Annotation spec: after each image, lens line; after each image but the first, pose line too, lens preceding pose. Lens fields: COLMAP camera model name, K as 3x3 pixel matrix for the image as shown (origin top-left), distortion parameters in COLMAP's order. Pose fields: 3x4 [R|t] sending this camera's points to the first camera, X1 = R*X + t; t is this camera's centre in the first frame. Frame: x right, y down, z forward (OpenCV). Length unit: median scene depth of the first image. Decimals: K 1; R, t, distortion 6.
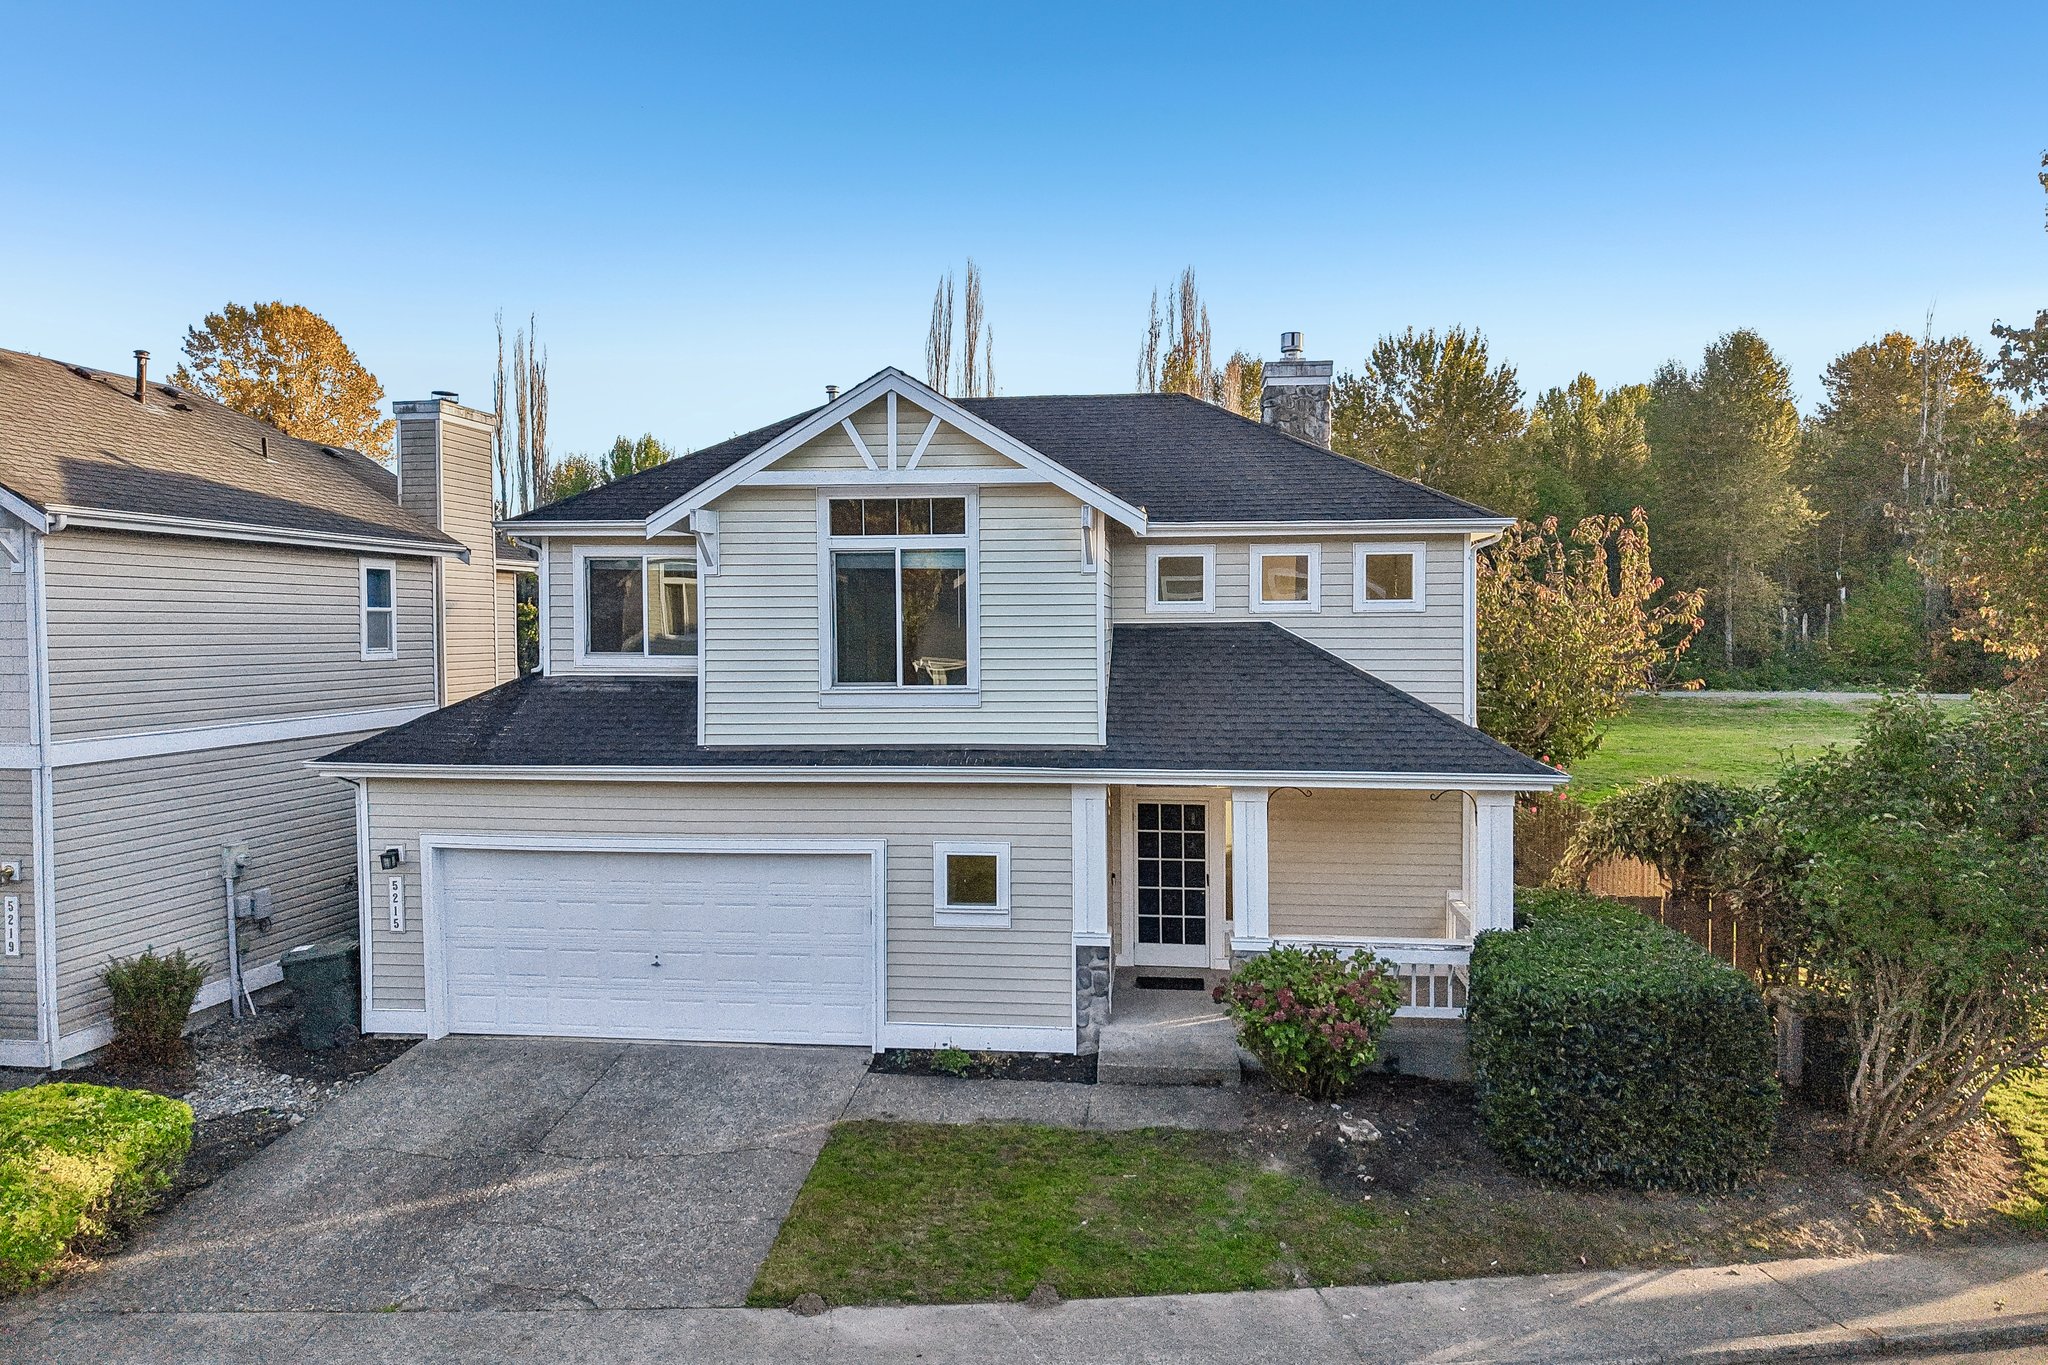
lens RADIAL K [[1349.1, 0, 1022.8], [0, 1349.1, 716.5], [0, 0, 1]] dist [0.064151, -0.085049]
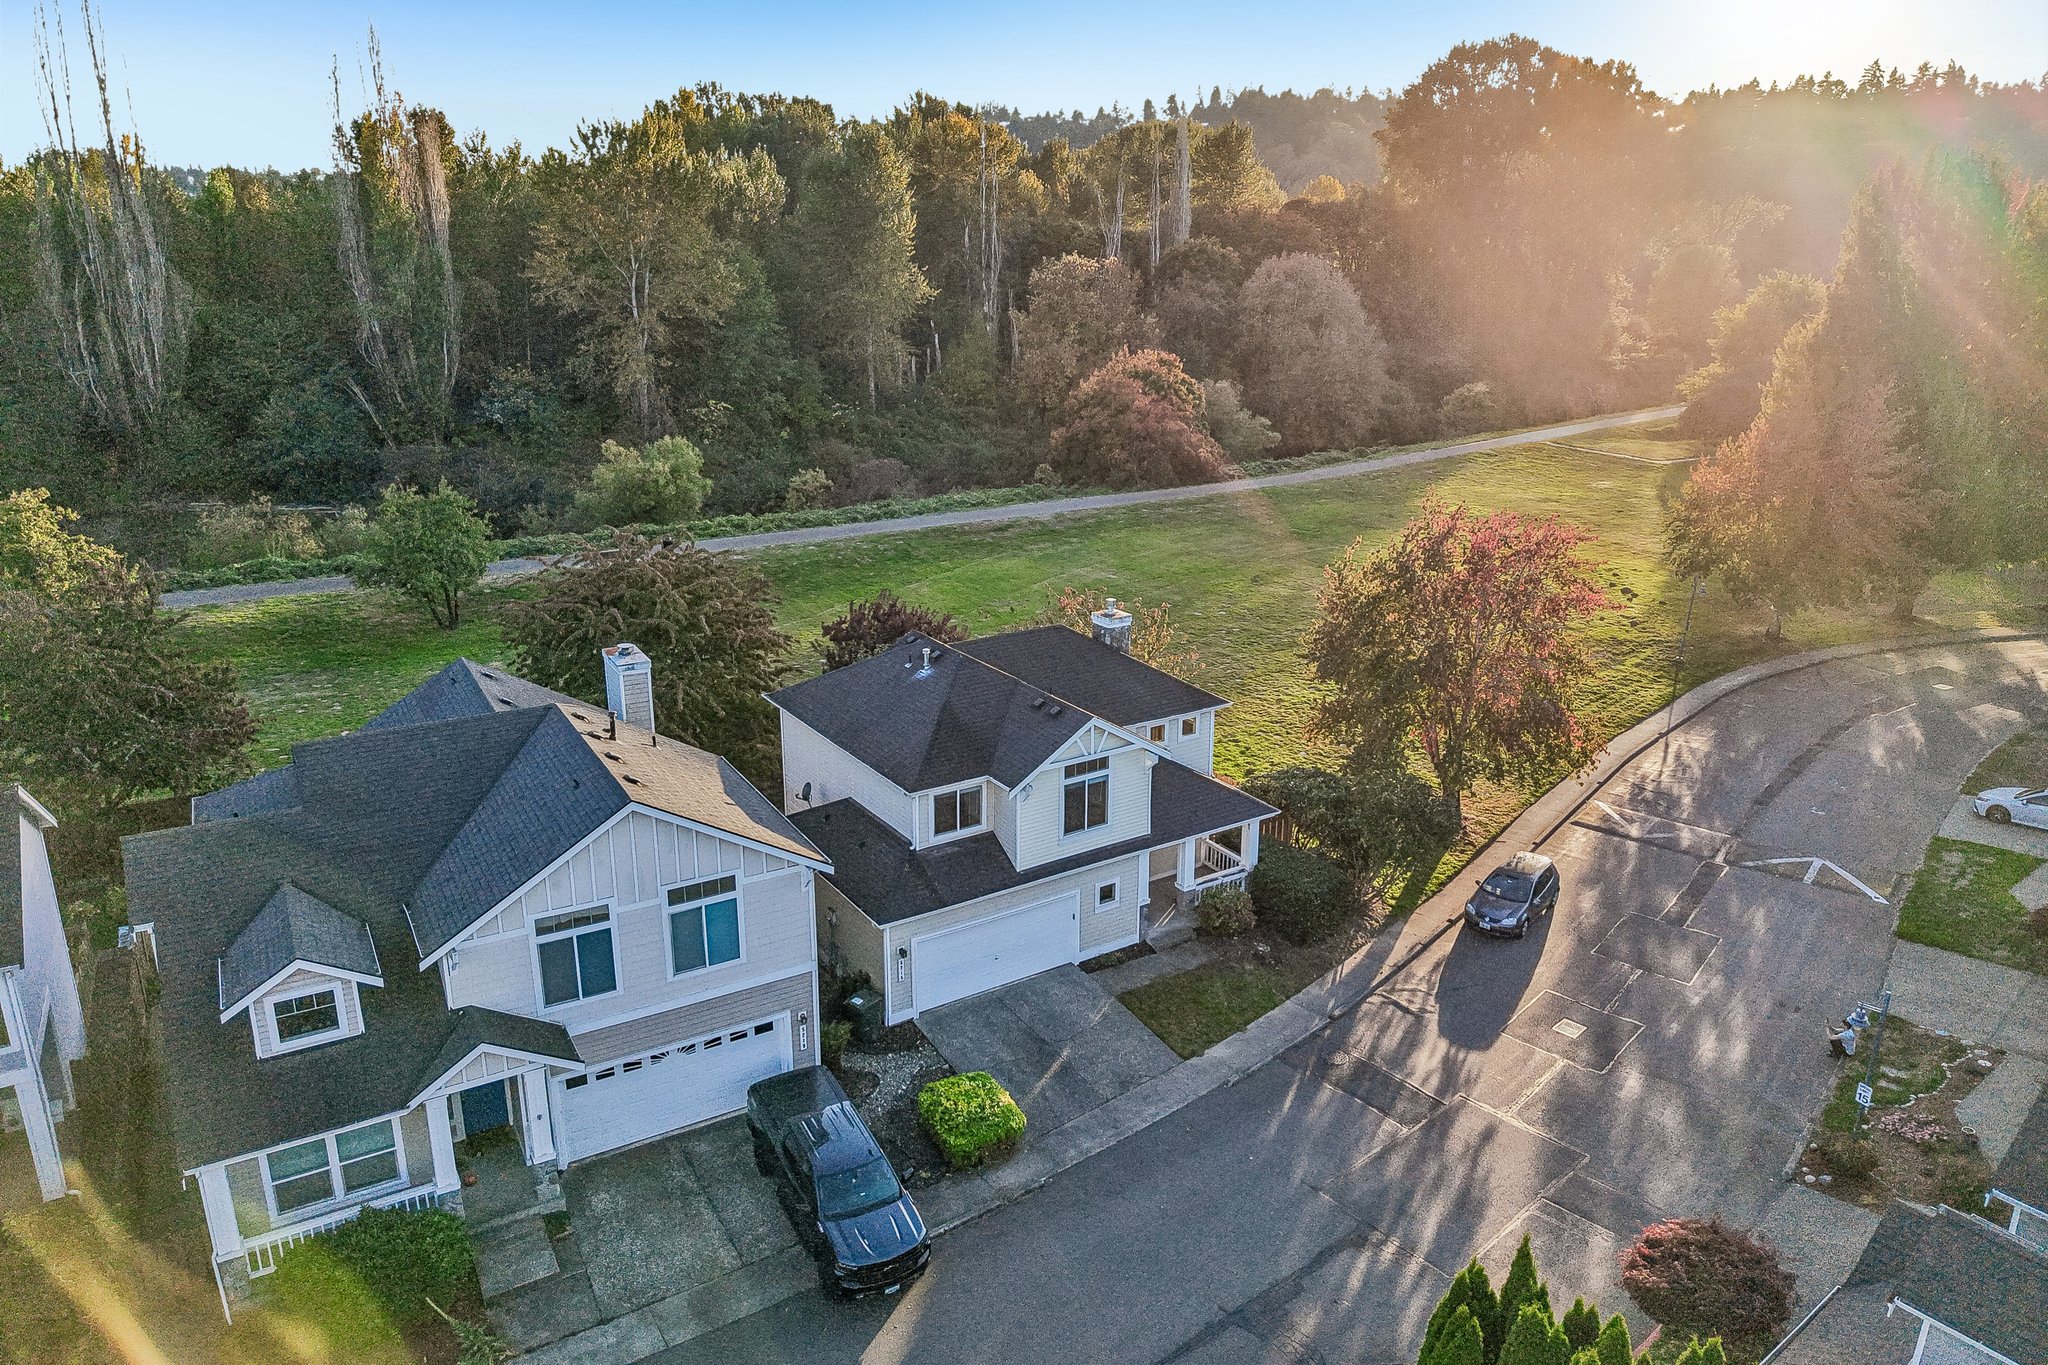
lens RADIAL K [[1375.4, 0, 1015.0], [0, 1375.4, 682.0], [0, 0, 1]] dist [0.030647, -0.043422]
pose [[0.773664, -0.188825, 0.604806, -1.590259], [0.033738, 0.965483, 0.258273, -0.898729], [-0.632698, -0.179412, 0.753329, -0.749191]]
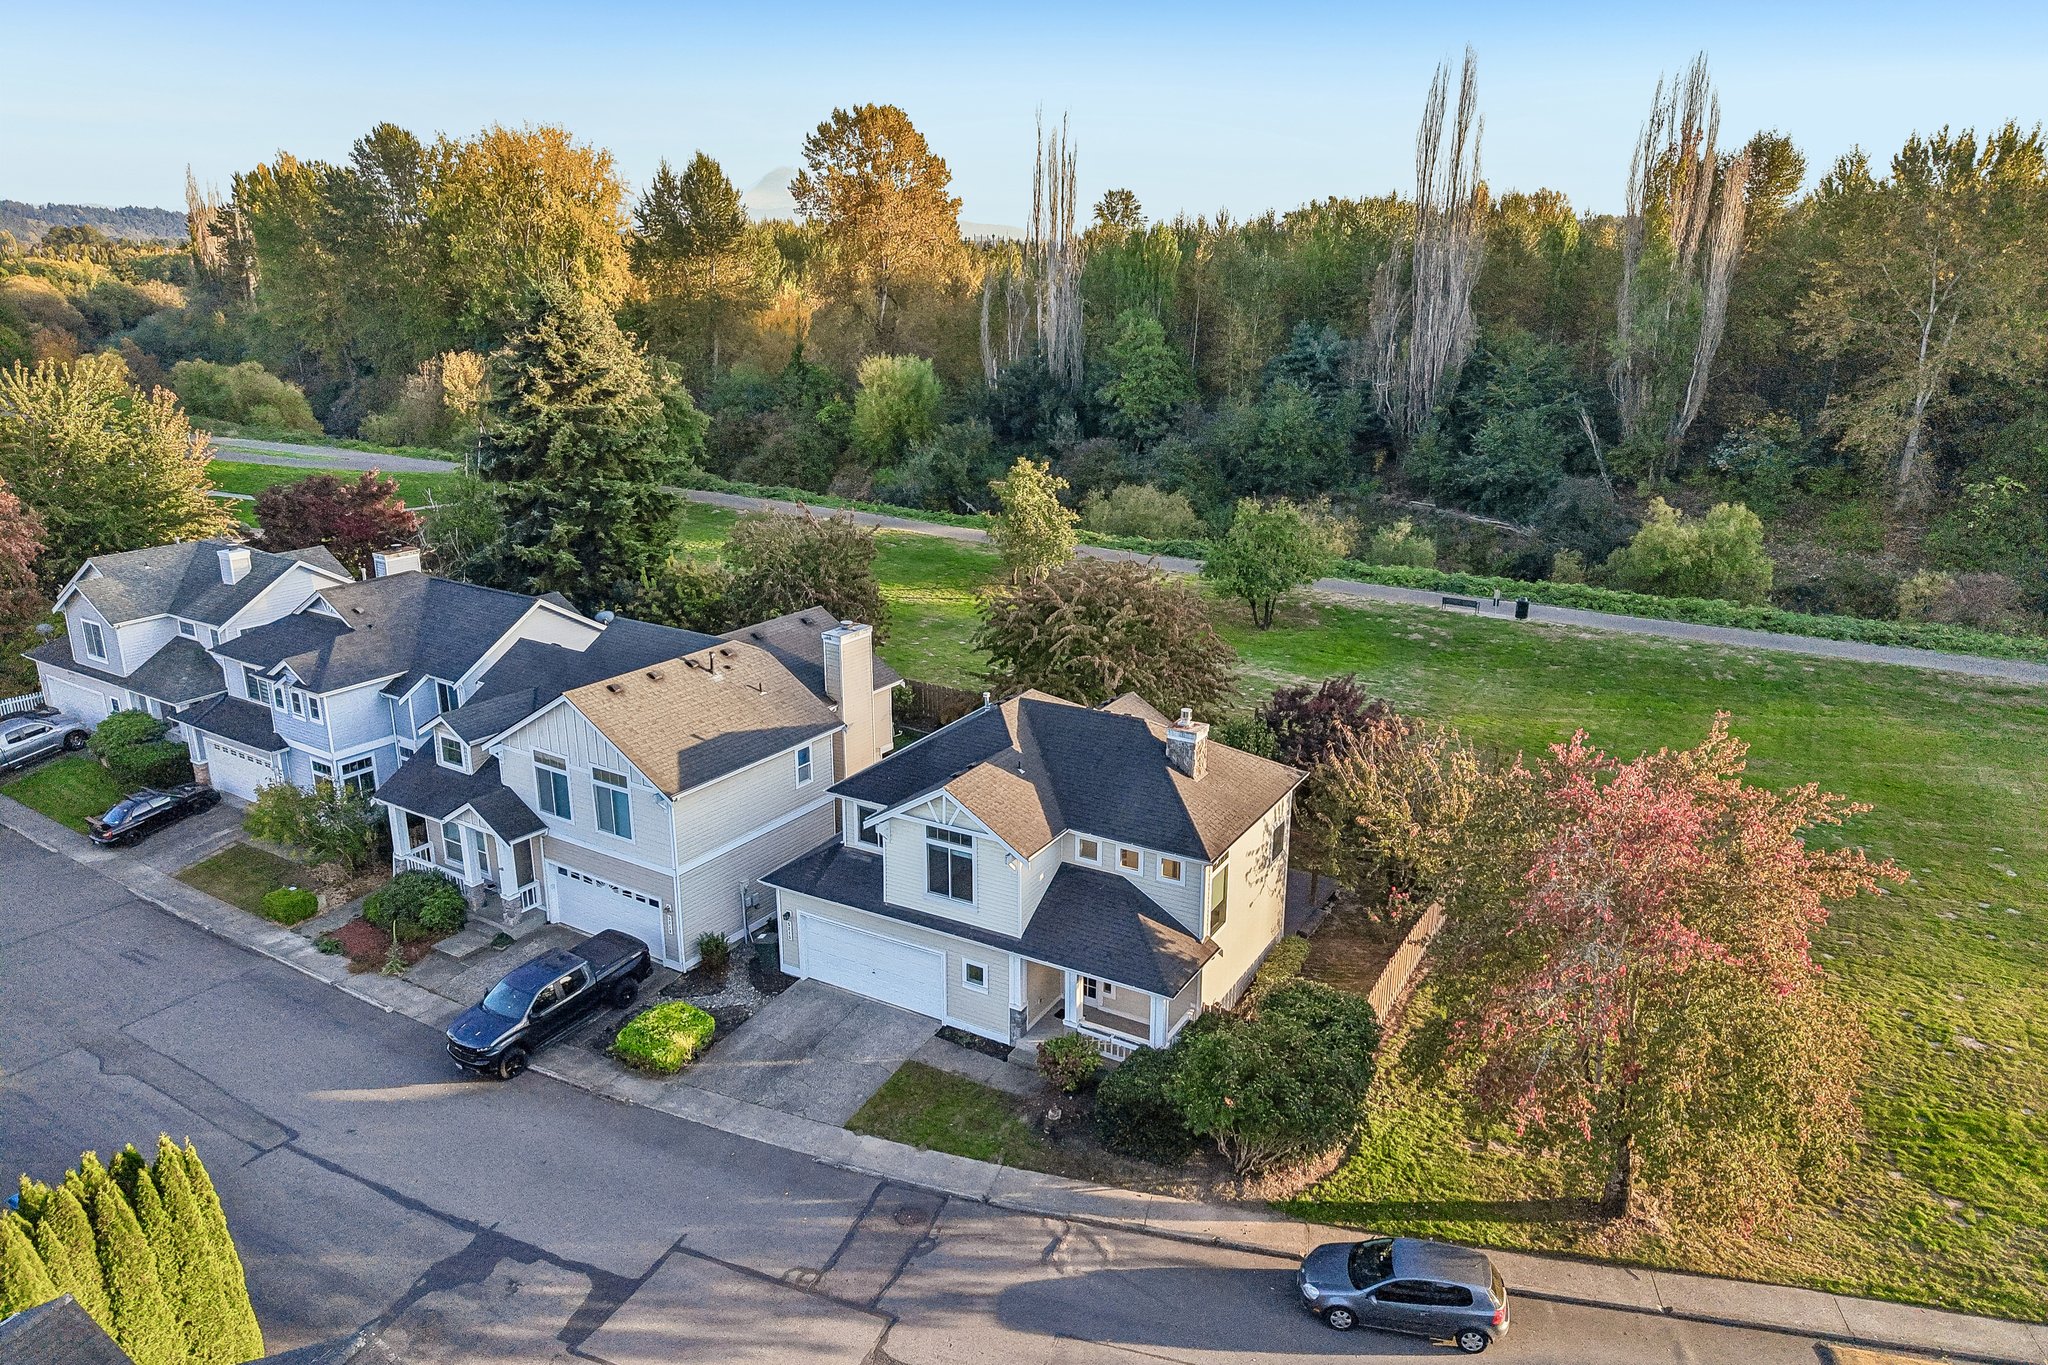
lens RADIAL K [[1375.4, 0, 1015.0], [0, 1375.4, 682.0], [0, 0, 1]] dist [0.030647, -0.043422]
pose [[0.911392, 0.120696, -0.393444, 0.929477], [-0.024895, 0.970445, 0.240034, -0.978684], [0.410787, -0.208970, 0.887460, -1.089891]]
